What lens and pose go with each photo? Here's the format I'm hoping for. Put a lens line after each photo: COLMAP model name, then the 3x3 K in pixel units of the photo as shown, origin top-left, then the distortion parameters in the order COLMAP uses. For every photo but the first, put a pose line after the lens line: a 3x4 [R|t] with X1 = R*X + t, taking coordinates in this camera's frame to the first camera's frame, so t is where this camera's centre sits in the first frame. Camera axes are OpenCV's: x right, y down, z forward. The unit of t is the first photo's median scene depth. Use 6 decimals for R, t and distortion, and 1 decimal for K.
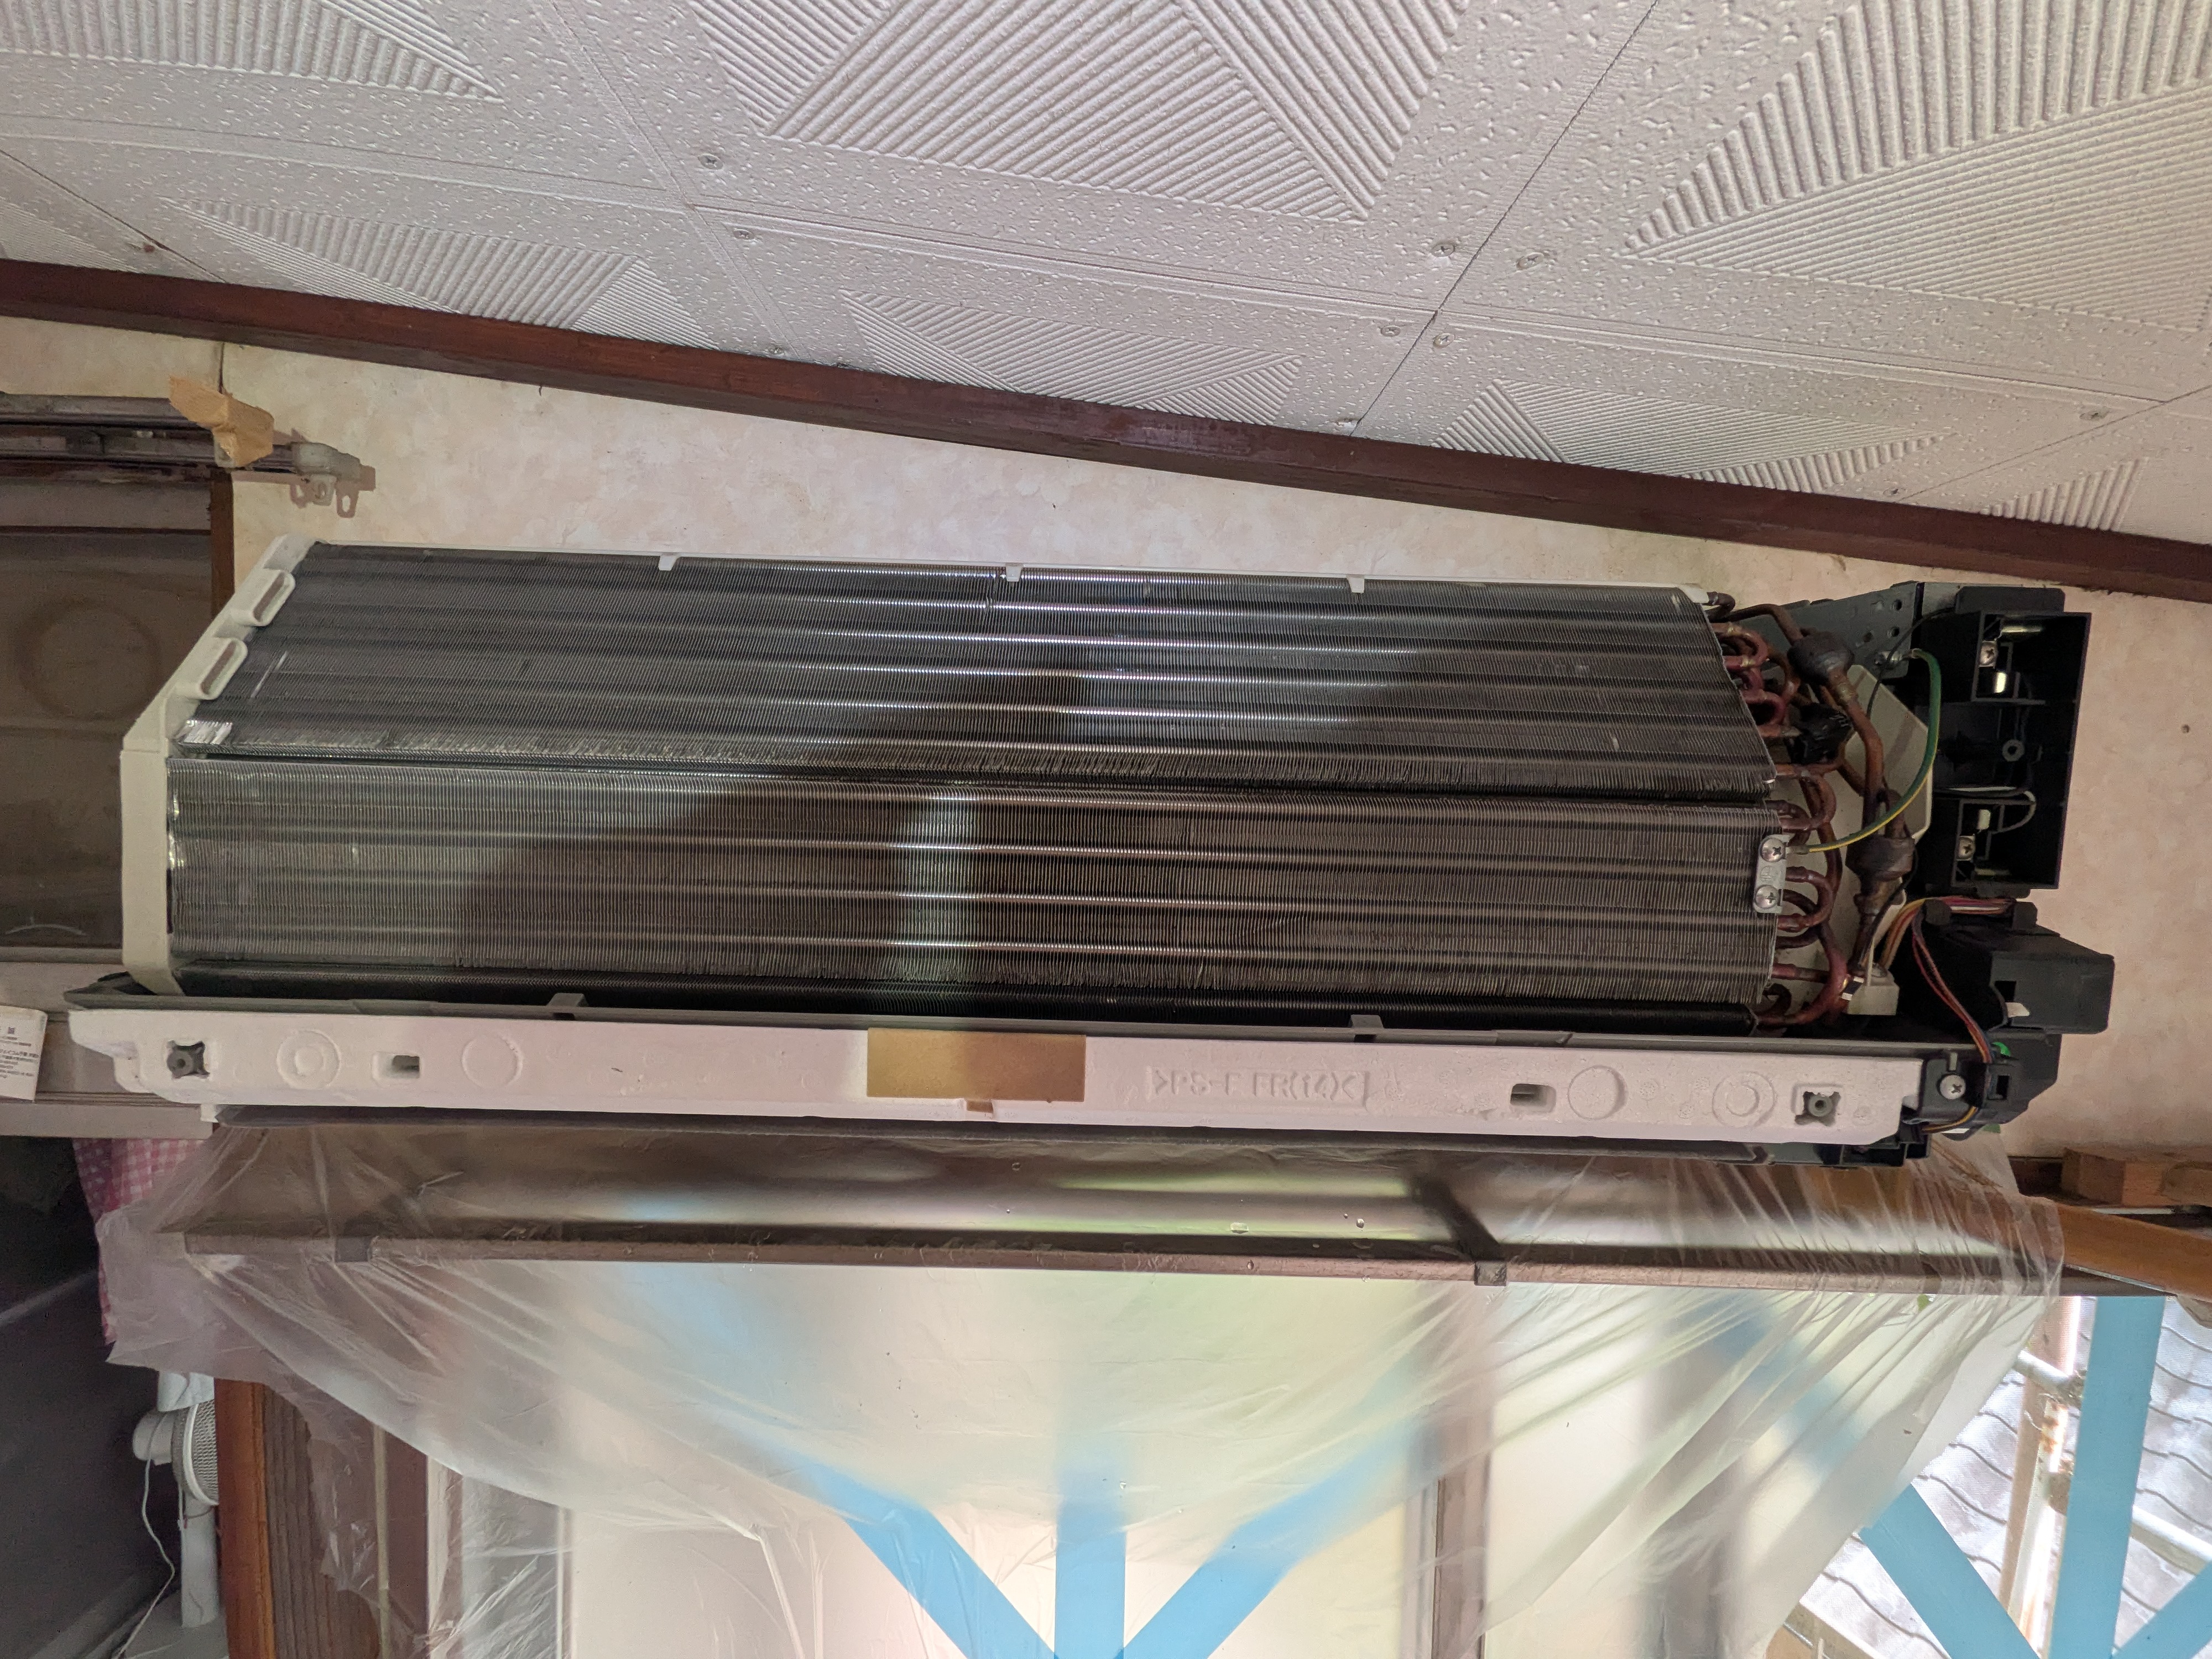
lens RADIAL K [[883.1, 0, 1122.5], [0, 883.1, 839.8], [0, 0, 1]] dist [0.003887, 0.000686]
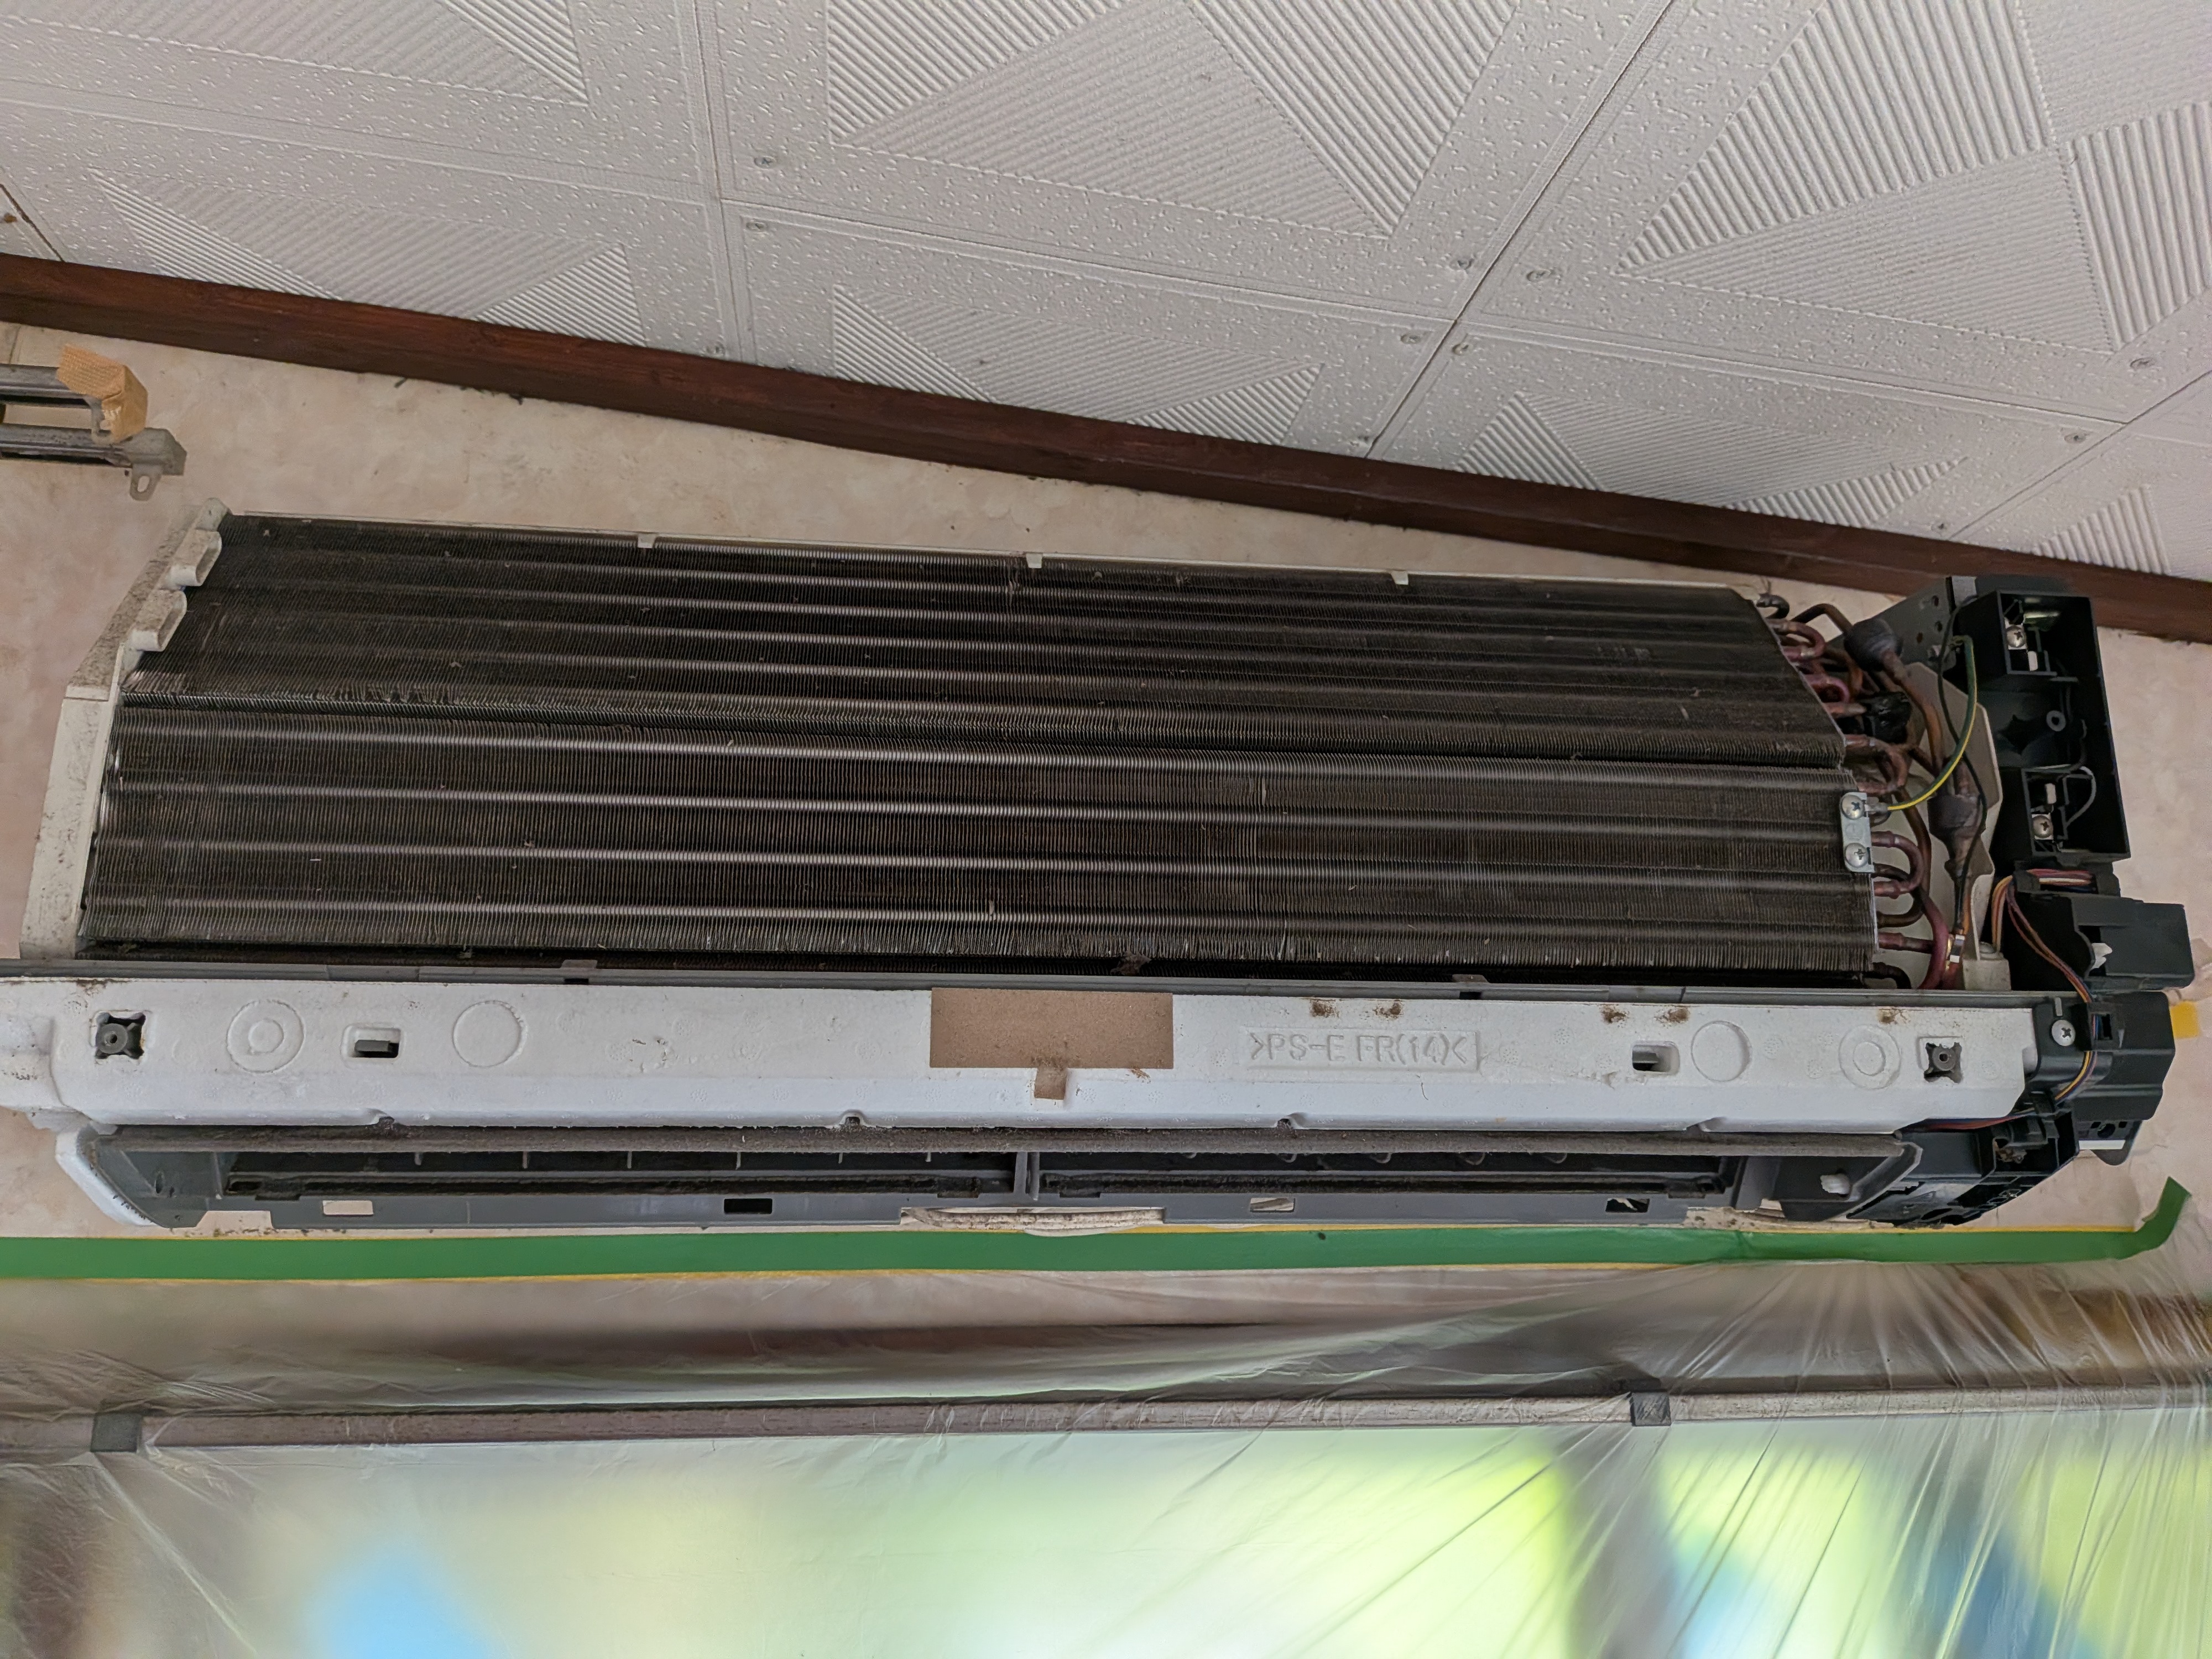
lens RADIAL K [[1733.2, 0, 1100.6], [0, 1733.2, 827.4], [0, 0, 1]] dist [0.106835, -0.269525]
pose [[0.989856, -0.005051, 0.141985, -0.344541], [0.048672, 0.950951, -0.305490, 0.563542], [-0.133478, 0.309302, 0.941550, -0.672771]]
